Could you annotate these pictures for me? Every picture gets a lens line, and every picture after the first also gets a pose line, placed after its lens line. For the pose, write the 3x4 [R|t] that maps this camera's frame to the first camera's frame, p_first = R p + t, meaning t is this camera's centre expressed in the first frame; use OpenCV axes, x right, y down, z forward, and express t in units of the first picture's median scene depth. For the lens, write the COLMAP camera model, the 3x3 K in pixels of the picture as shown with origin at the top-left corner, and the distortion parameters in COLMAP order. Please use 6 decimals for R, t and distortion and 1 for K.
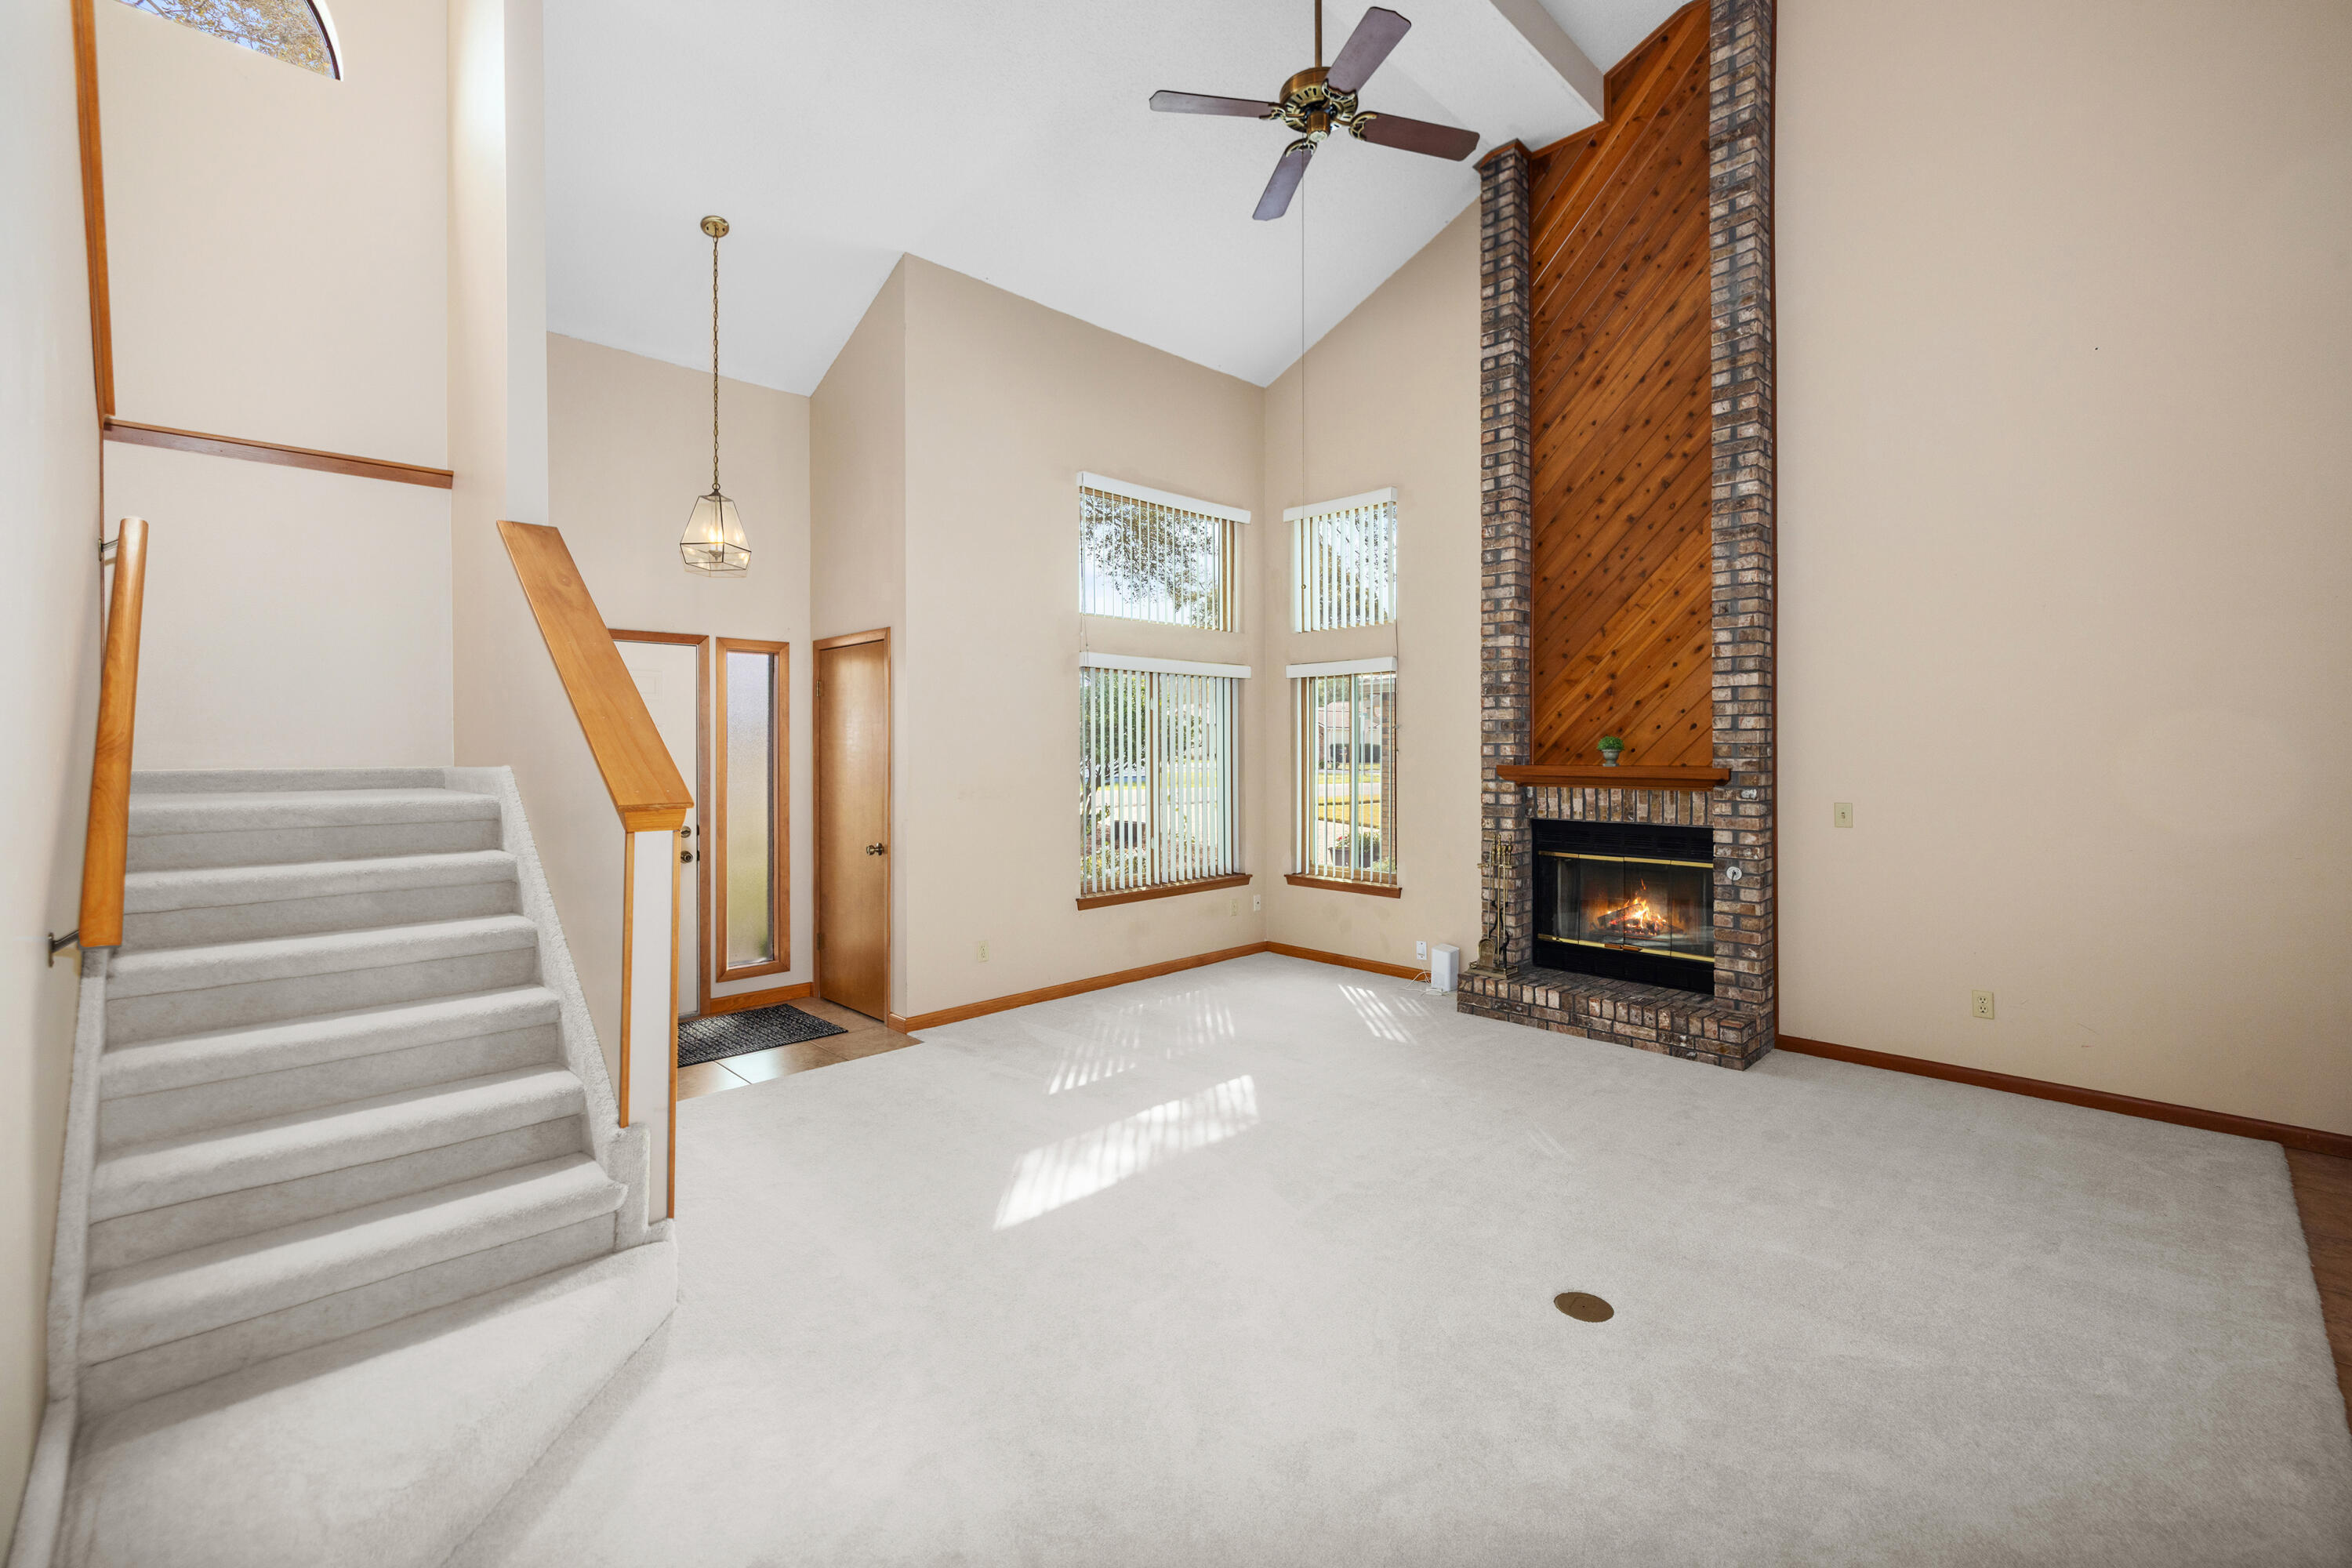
lens RADIAL K [[998.5, 0, 1178.8], [0, 998.5, 741.8], [0, 0, 1]] dist [-0.000323, -0.000087]
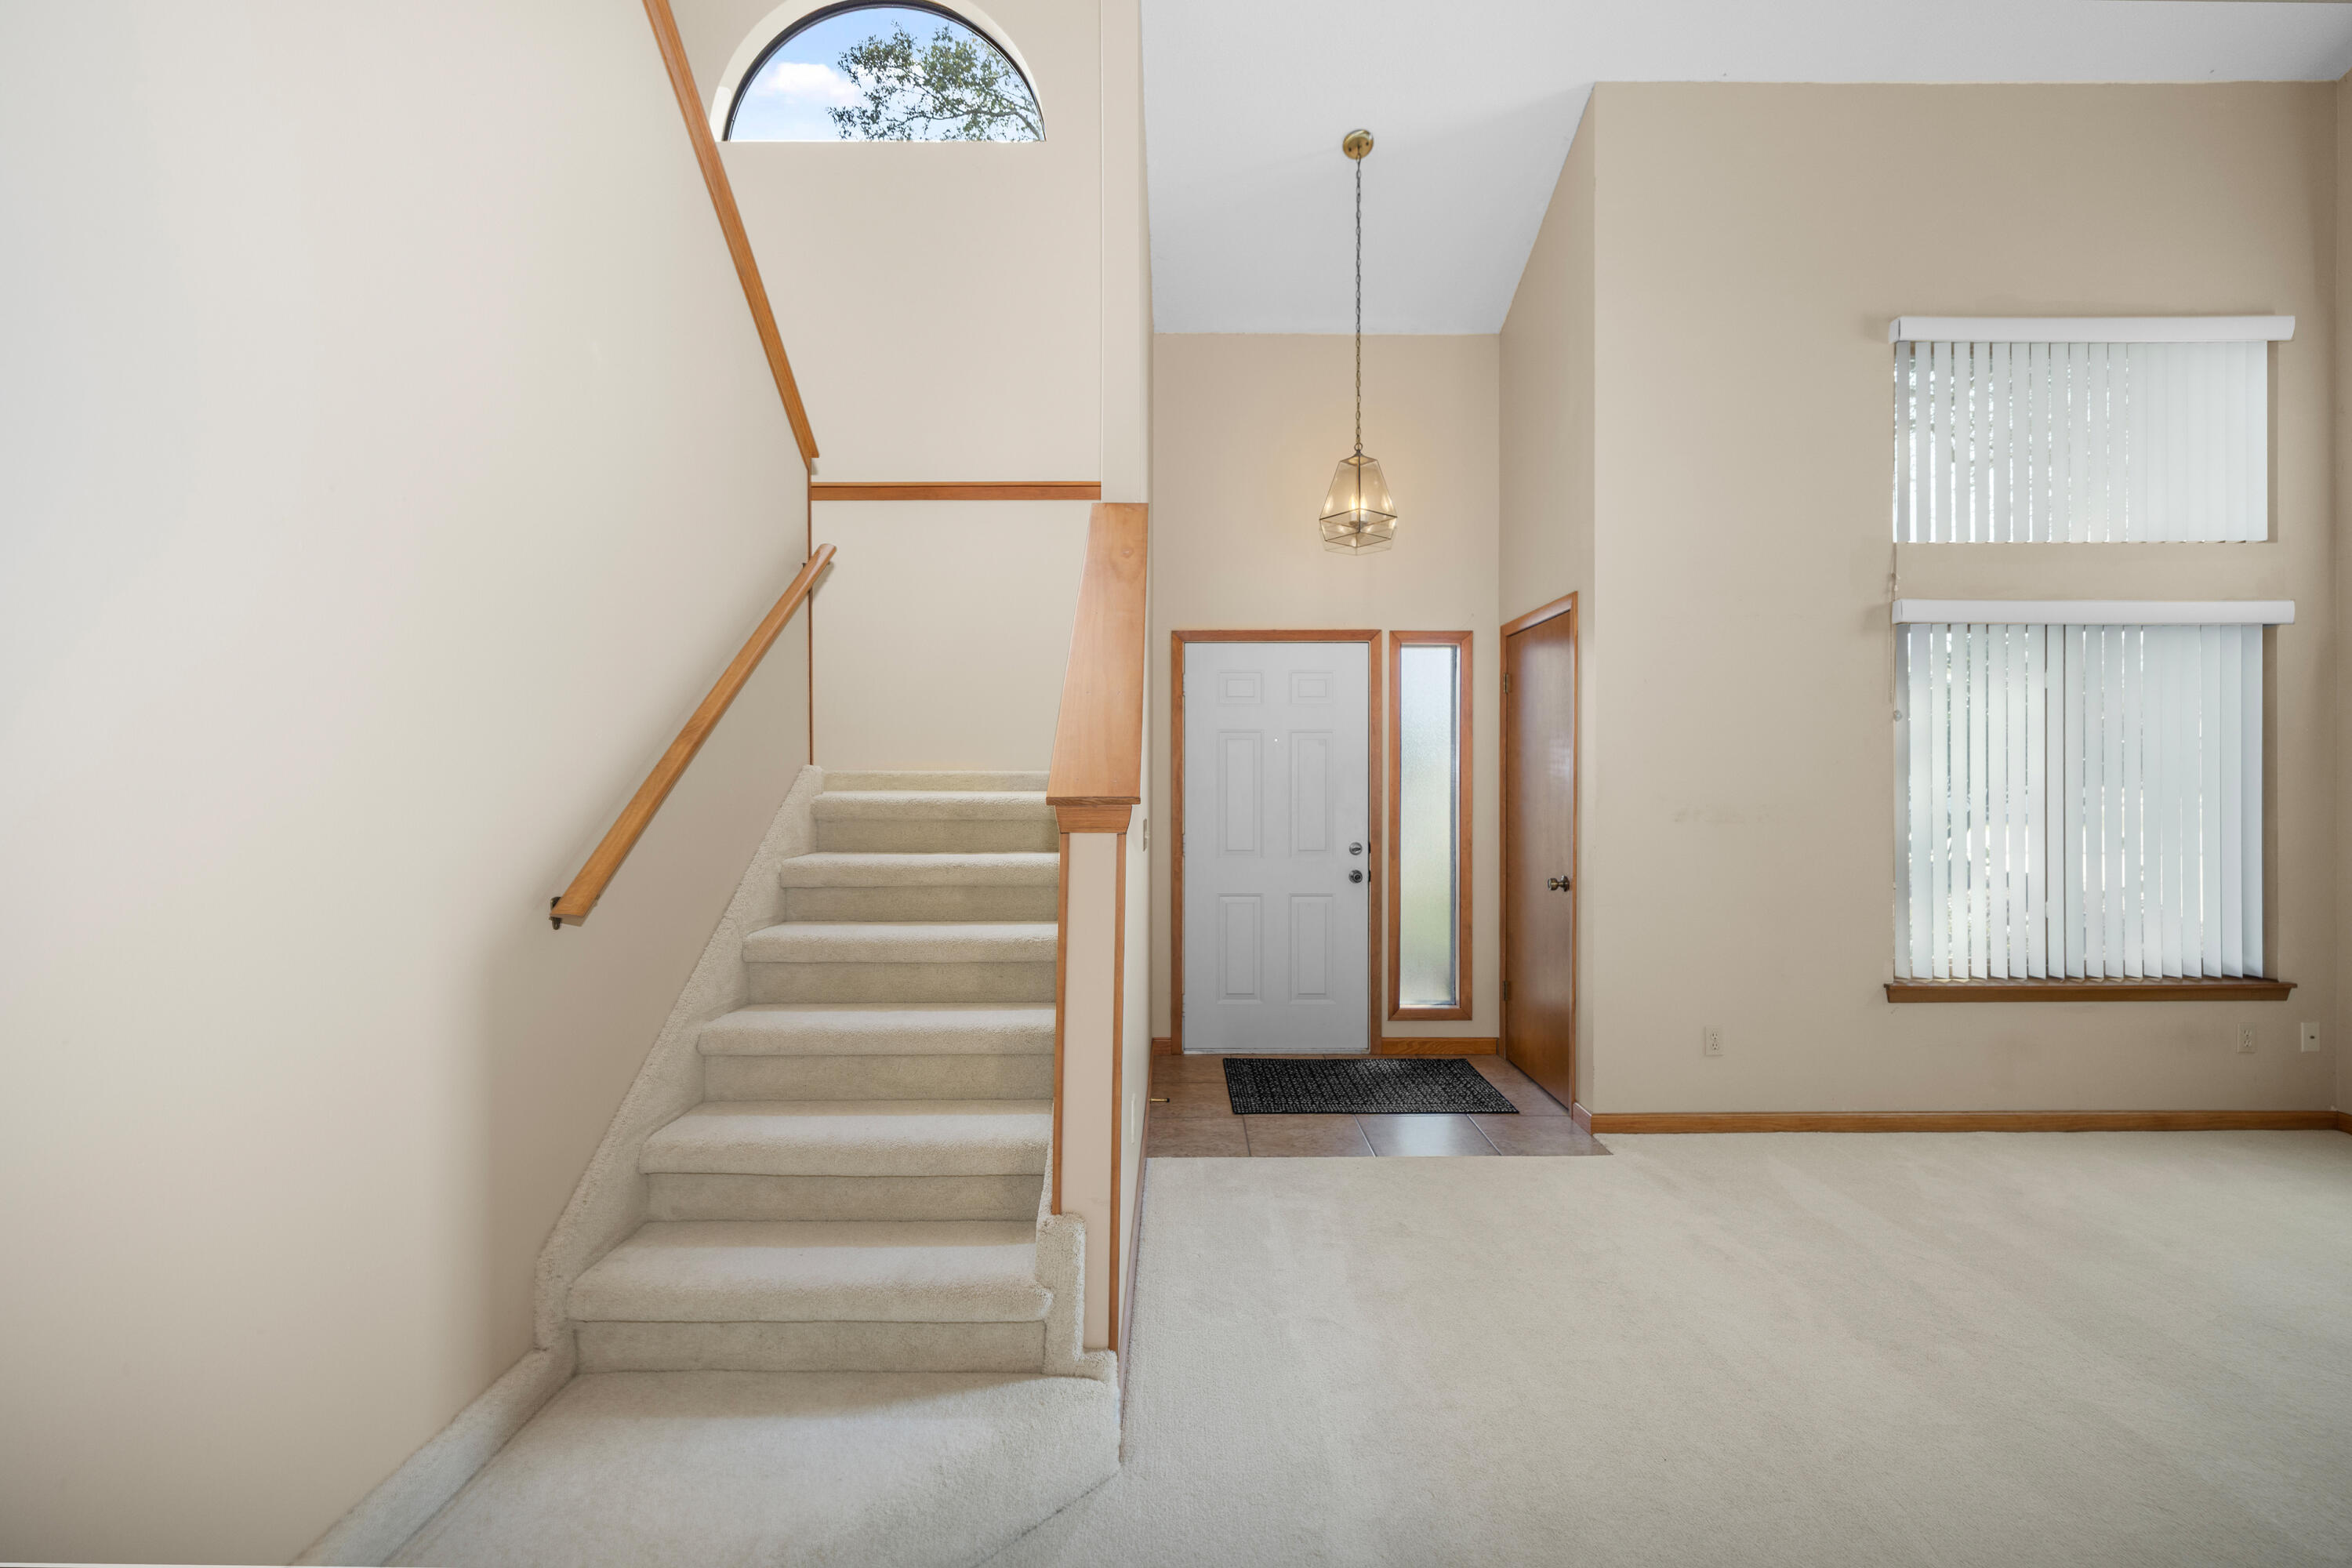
lens RADIAL K [[996.1, 0, 1179.1], [0, 996.1, 780.4], [0, 0, 1]] dist [0.000296, 0.000164]
pose [[0.714009, 0.003878, -0.700125, 0.024580], [0.002232, 0.999967, 0.007815, 0.021388], [0.700133, -0.007143, 0.713977, 0.251031]]
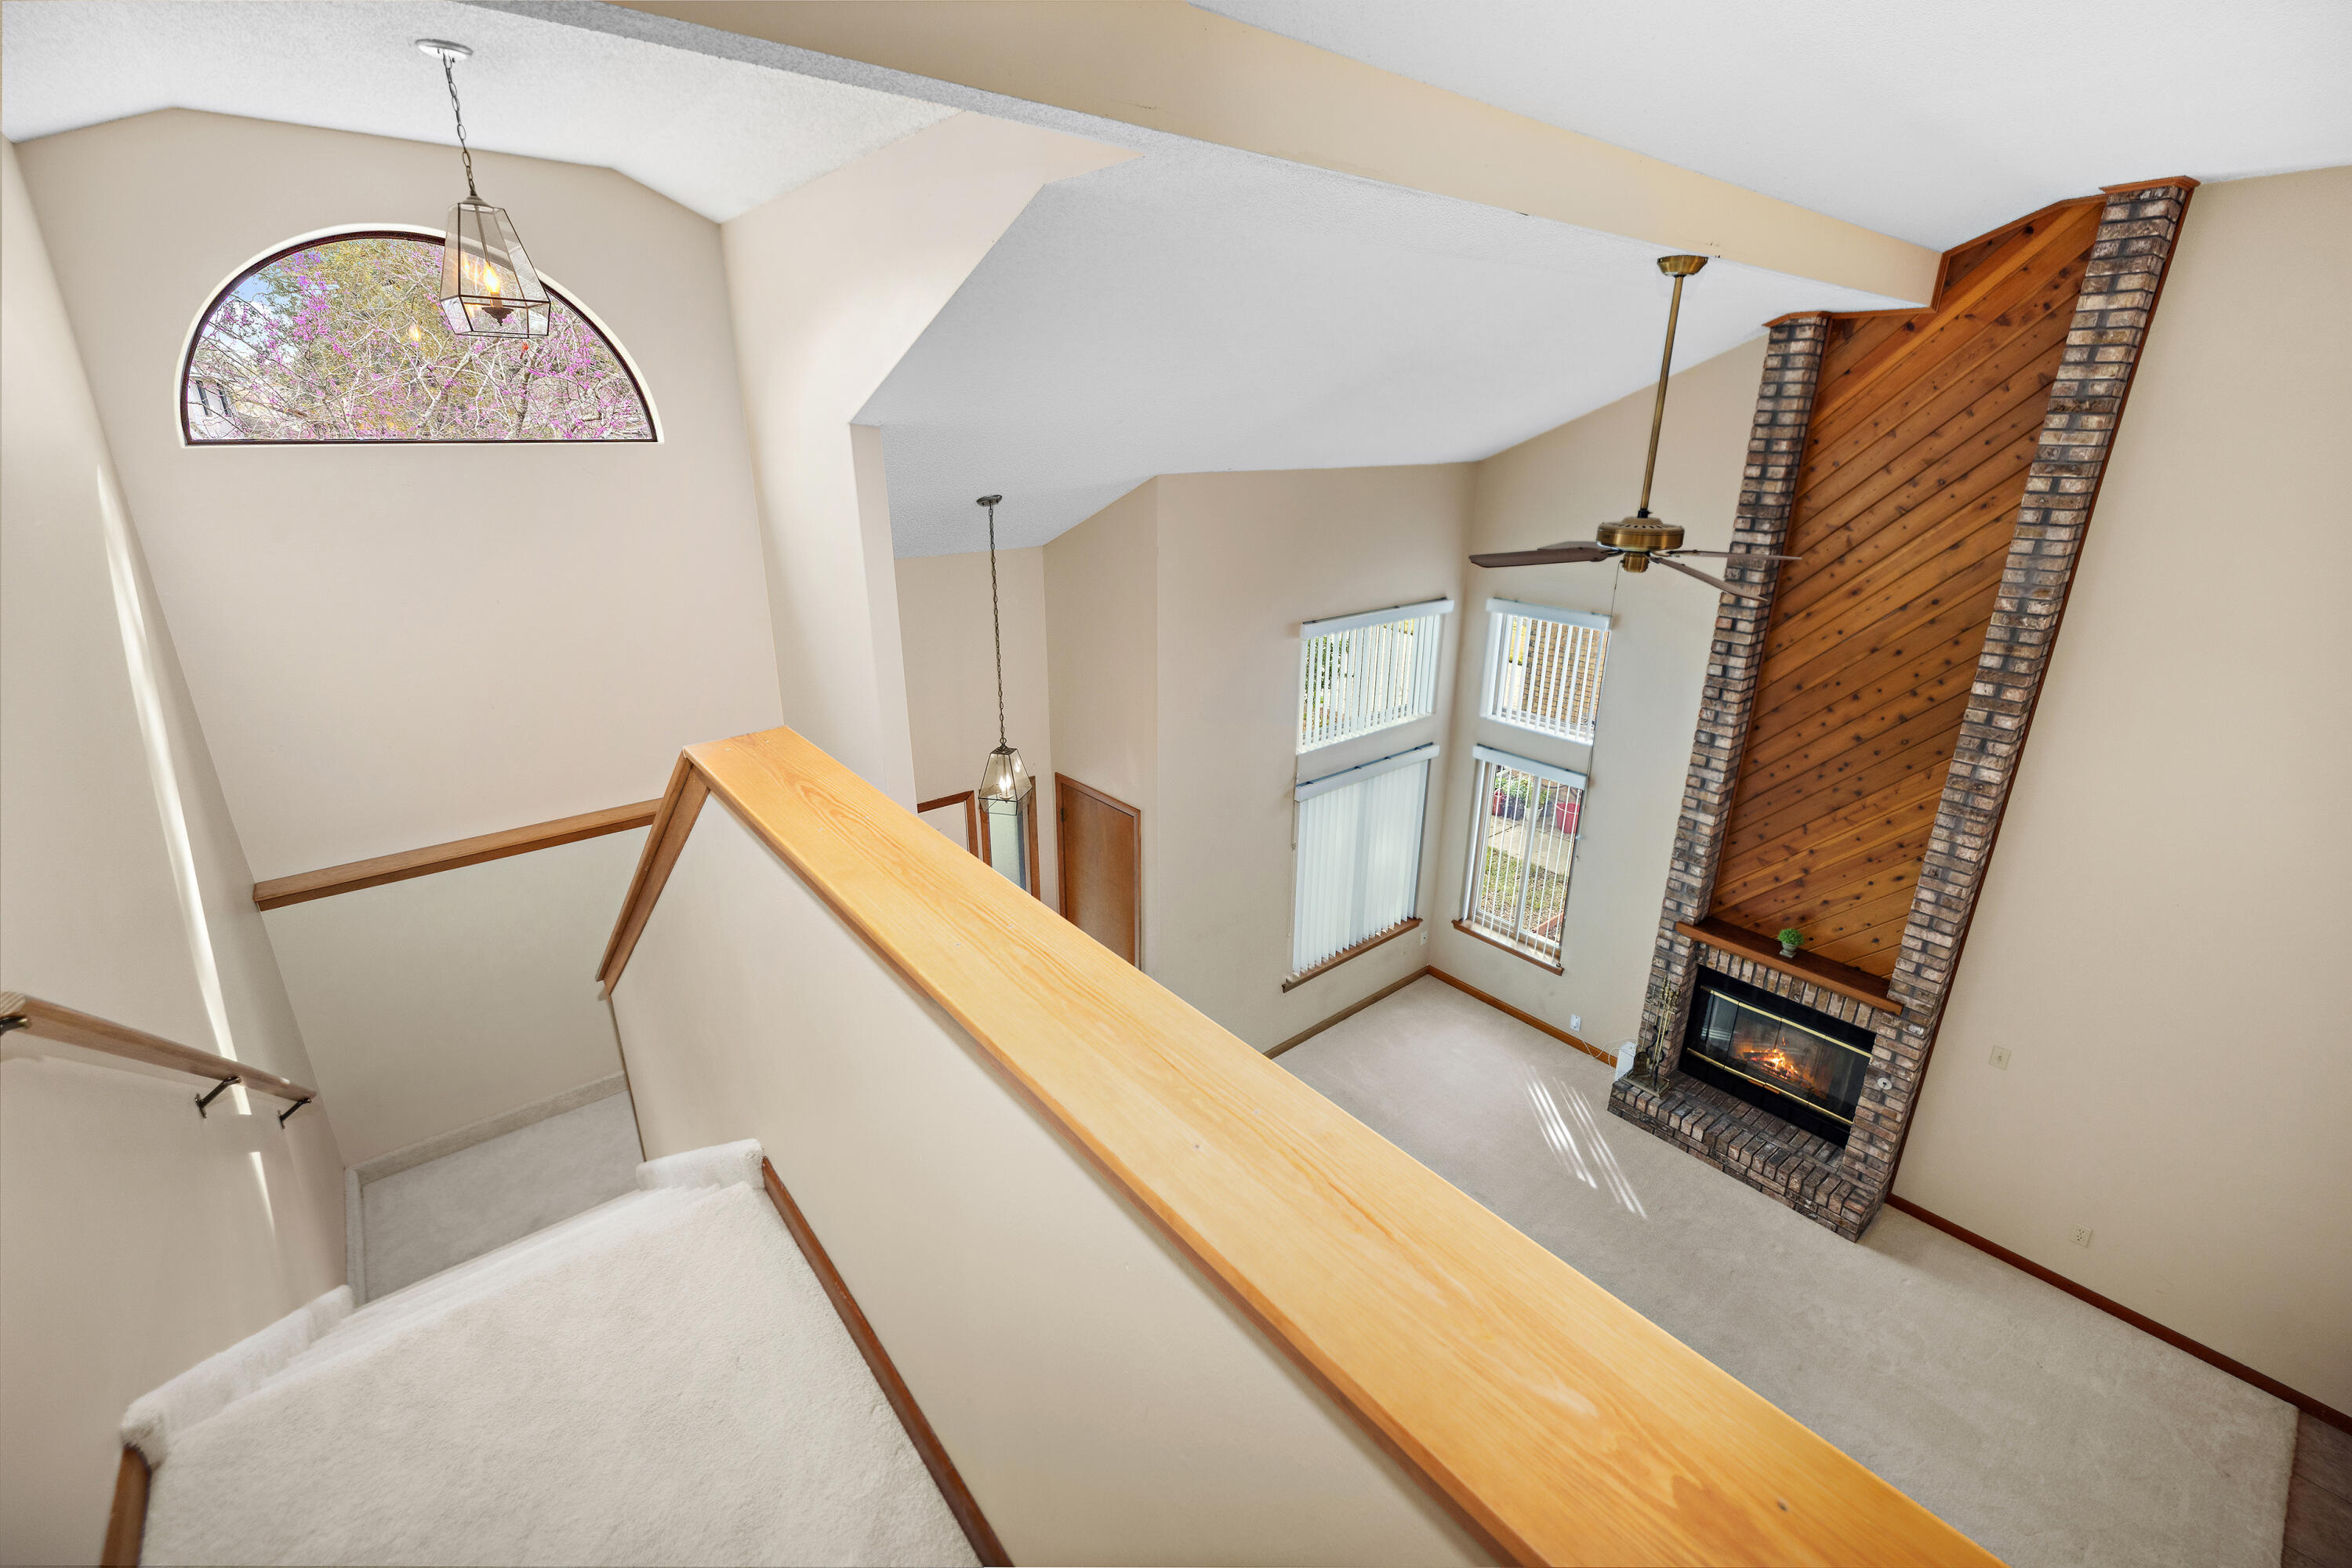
lens RADIAL K [[992.7, 0, 1167.2], [0, 992.7, 754.3], [0, 0, 1]] dist [0.000161, -0.000371]
pose [[0.996049, 0.034342, -0.081900, -0.169818], [-0.005780, 0.945318, 0.326099, -0.538882], [0.088621, -0.324337, 0.941781, -0.026726]]
